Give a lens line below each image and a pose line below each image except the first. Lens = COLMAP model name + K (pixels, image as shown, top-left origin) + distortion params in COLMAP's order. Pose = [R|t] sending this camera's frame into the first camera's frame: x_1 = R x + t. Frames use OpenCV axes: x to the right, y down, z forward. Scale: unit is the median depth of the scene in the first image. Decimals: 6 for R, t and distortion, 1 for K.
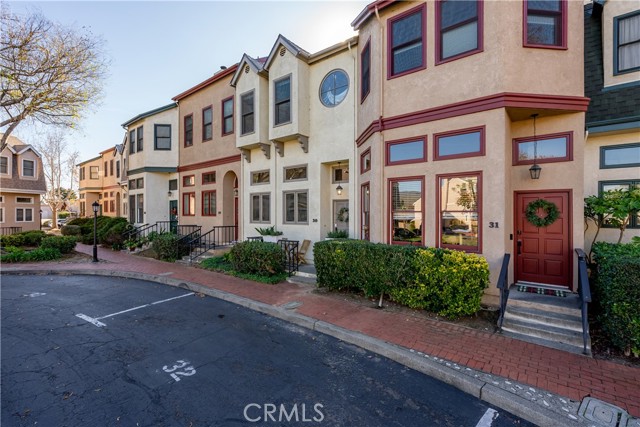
lens RADIAL K [[296.8, 0, 320.9], [0, 296.8, 214.2], [0, 0, 1]] dist [0.001705, 0.000029]
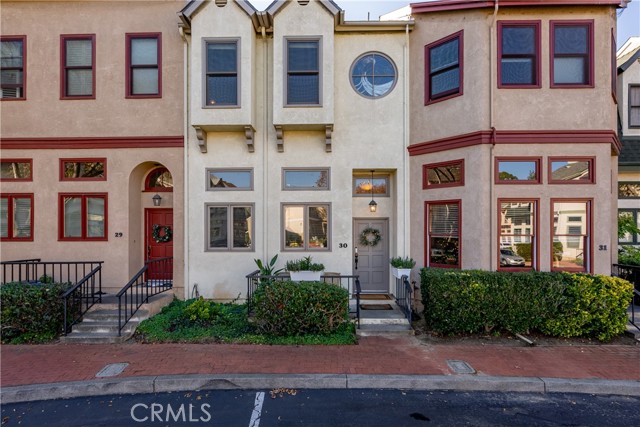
lens RADIAL K [[329.3, 0, 325.7], [0, 329.3, 229.9], [0, 0, 1]] dist [-0.003243, 0.002436]
pose [[0.790034, -0.002341, 0.613059, -0.560760], [0.001833, 0.999997, 0.001456, -0.019290], [-0.613061, -0.000027, 0.790036, 0.378257]]
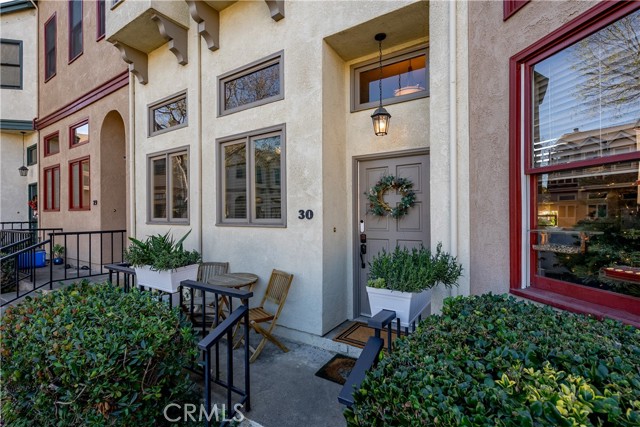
lens RADIAL K [[296.8, 0, 316.6], [0, 296.8, 214.5], [0, 0, 1]] dist [0.001705, 0.000029]
pose [[0.996107, -0.004569, 0.088033, -0.037545], [0.004622, 0.999989, -0.000393, 0.021402], [-0.088030, 0.000799, 0.996118, 0.666026]]
